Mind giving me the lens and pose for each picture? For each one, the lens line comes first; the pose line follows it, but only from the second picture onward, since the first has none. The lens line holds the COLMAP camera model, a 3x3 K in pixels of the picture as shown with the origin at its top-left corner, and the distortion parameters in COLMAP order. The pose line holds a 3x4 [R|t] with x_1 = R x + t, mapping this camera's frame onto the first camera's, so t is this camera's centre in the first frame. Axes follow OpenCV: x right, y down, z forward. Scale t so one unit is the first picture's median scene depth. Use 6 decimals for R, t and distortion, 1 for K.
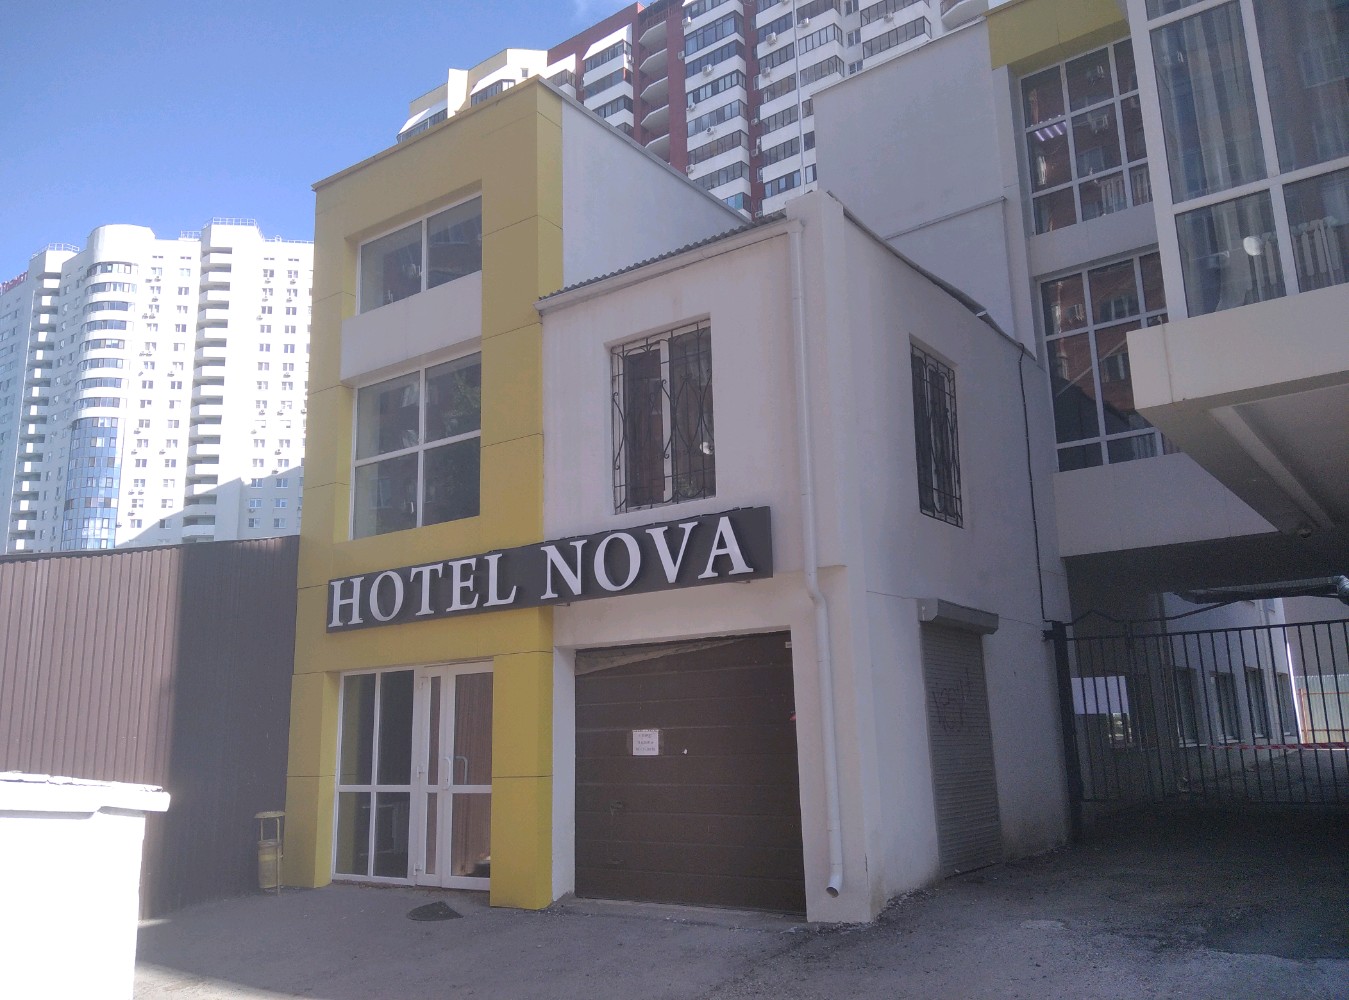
lens RADIAL K [[1109.2, 0, 674.5], [0, 1109.2, 500.0], [0, 0, 1]] dist [0.040012, 0.001868]
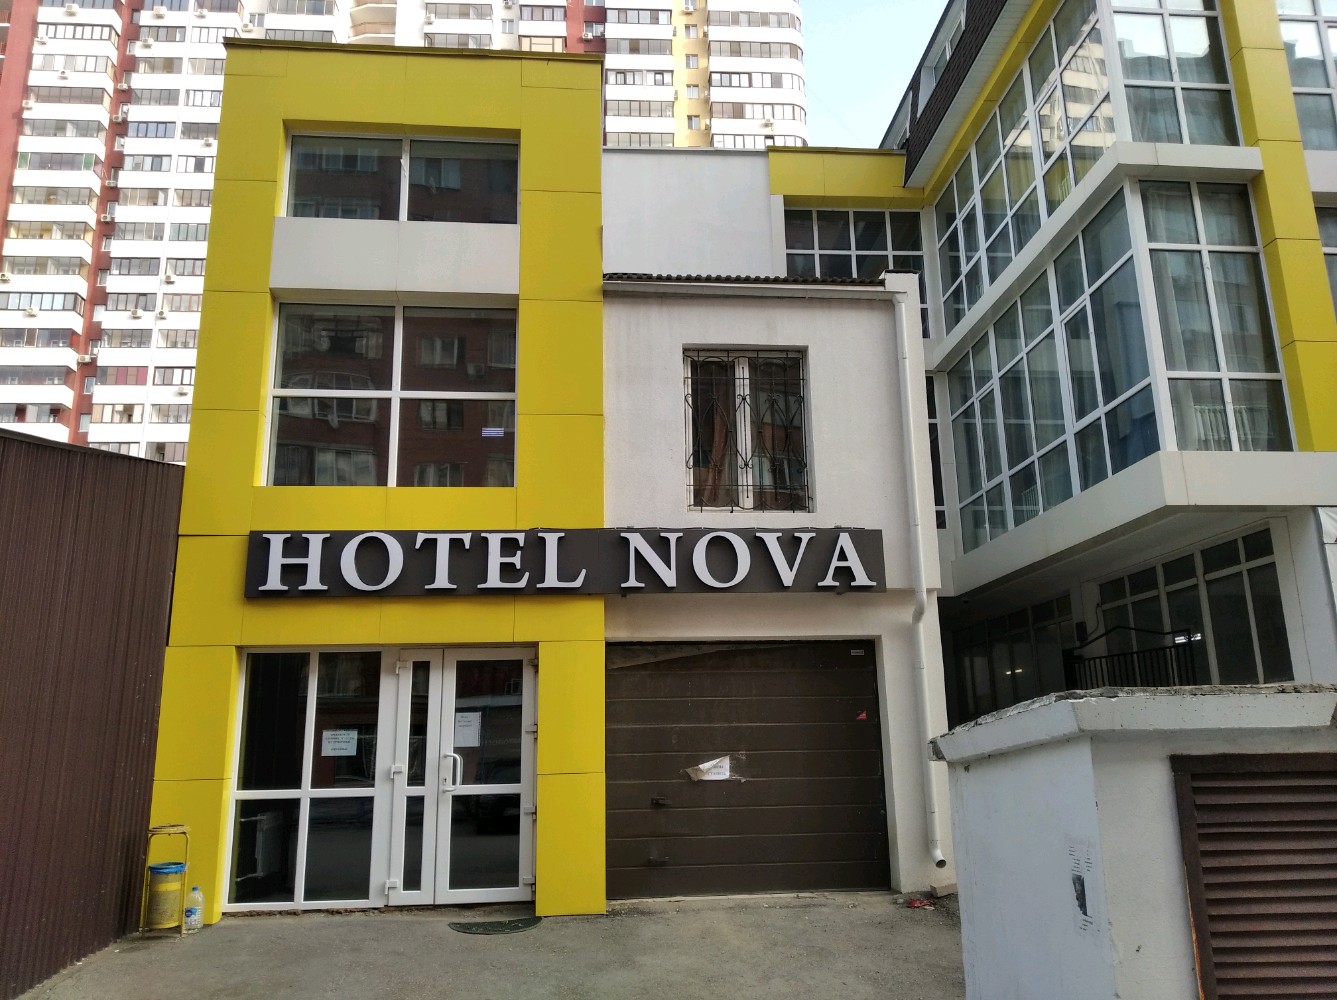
lens RADIAL K [[1029.9, 0, 668.5], [0, 1029.9, 500.0], [0, 0, 1]] dist [0.029817, -0.003181]
pose [[0.748007, 0.164306, 0.643031, -0.645021], [-0.140707, 0.986107, -0.088290, 0.084169], [-0.648604, -0.024437, 0.760734, 0.281326]]
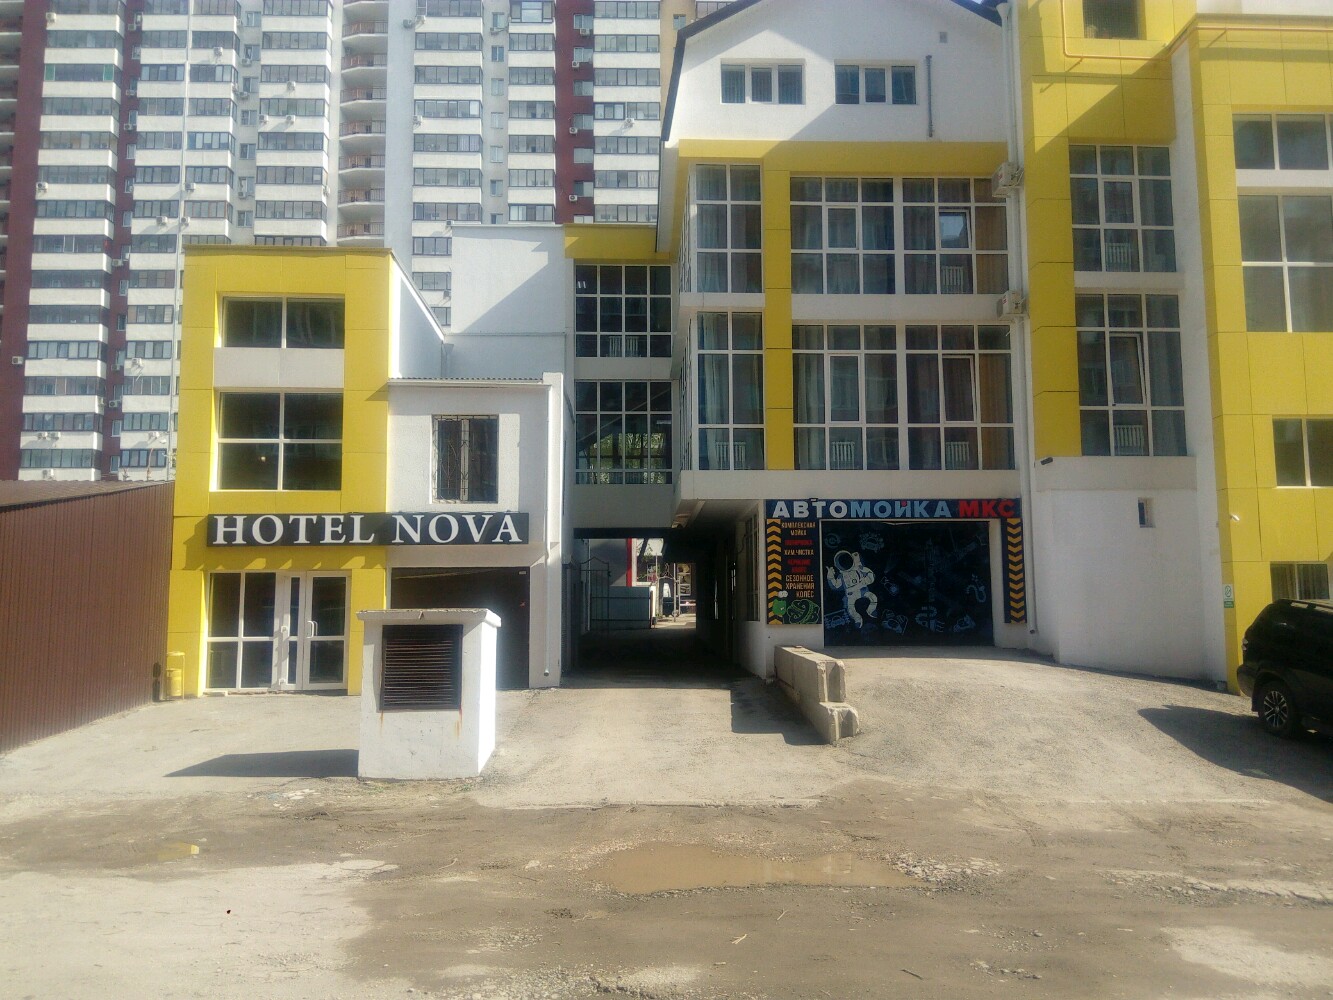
lens RADIAL K [[1064.8, 0, 718.3], [0, 1064.8, 501.3], [0, 0, 1]] dist [0.009511, -0.004104]
pose [[0.752888, 0.081861, 0.653038, -0.875907], [-0.148389, 0.987799, 0.047253, -0.148765], [-0.641202, -0.132480, 0.755850, -0.740791]]
